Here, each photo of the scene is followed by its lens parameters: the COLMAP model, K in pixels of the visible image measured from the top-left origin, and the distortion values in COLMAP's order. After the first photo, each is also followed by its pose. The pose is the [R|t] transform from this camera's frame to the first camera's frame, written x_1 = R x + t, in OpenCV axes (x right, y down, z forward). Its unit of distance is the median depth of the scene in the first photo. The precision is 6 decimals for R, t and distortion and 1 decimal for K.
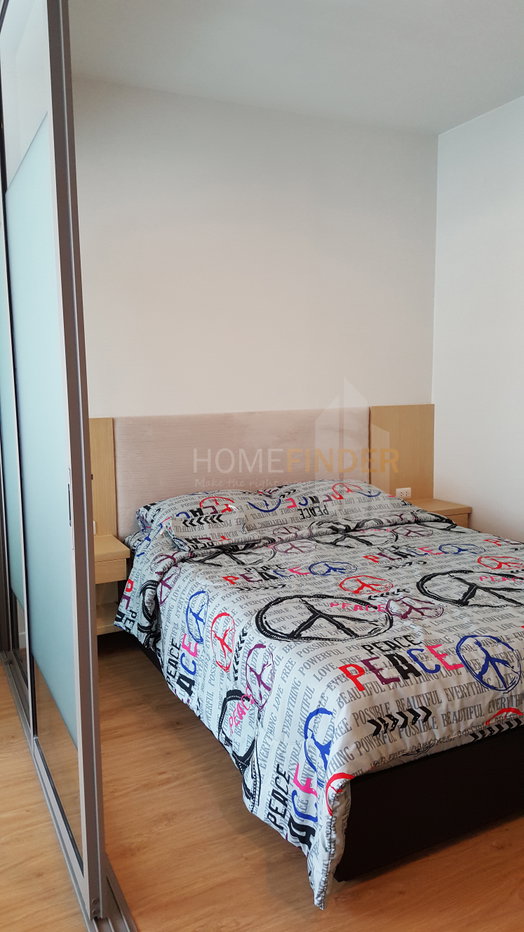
lens RADIAL K [[693.8, 0, 245.9], [0, 693.8, 461.0], [0, 0, 1]] dist [0.186692, -0.311713]
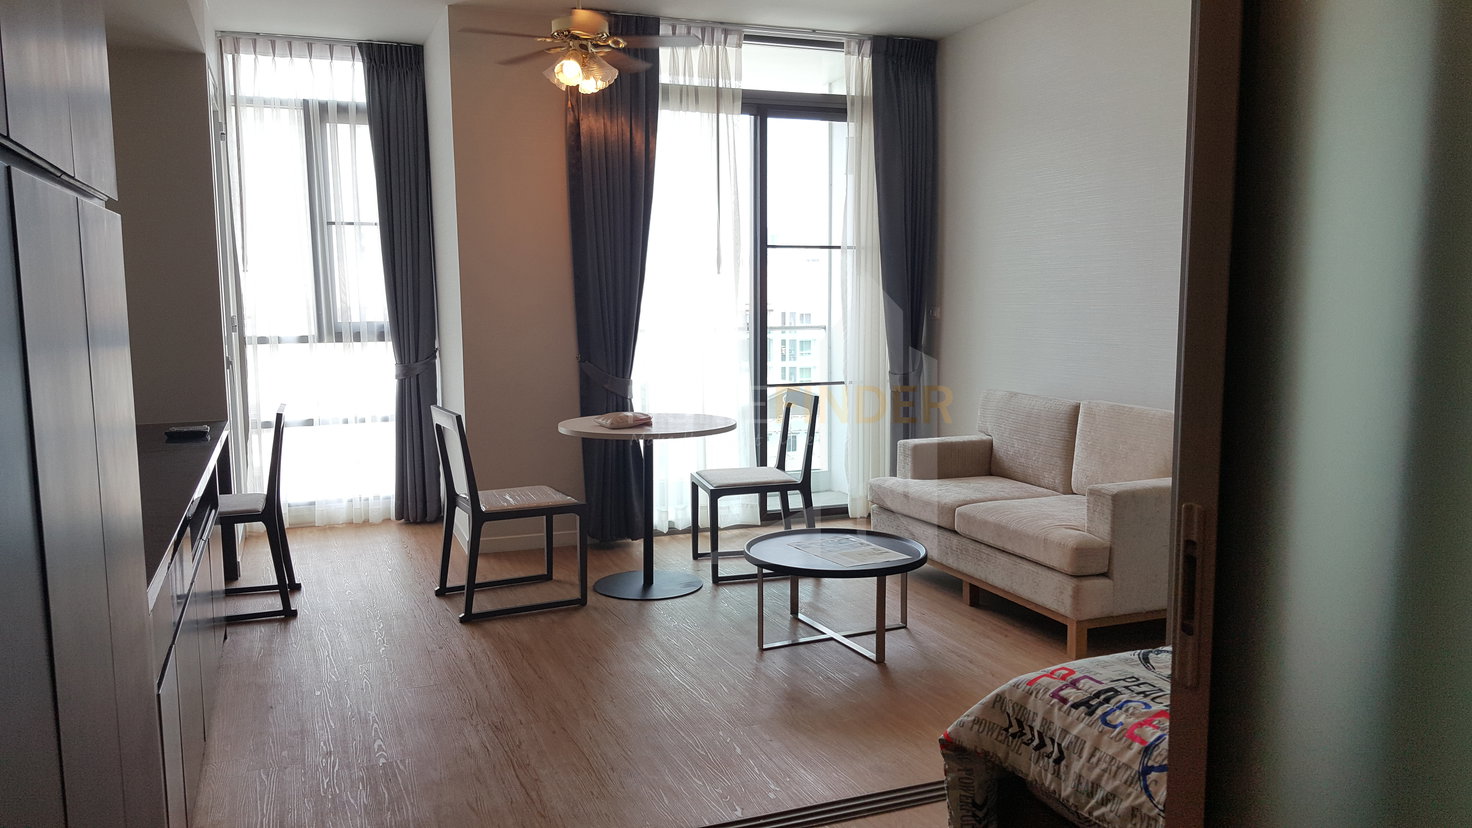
lens RADIAL K [[1095.7, 0, 736.0], [0, 1095.7, 414.0], [0, 0, 1]] dist [0.186692, -0.311713]
pose [[-0.060647, 0.125193, -0.990277, 1.359553], [-0.113315, 0.984826, 0.131444, -0.109794], [0.991706, 0.120185, -0.045540, 0.657464]]
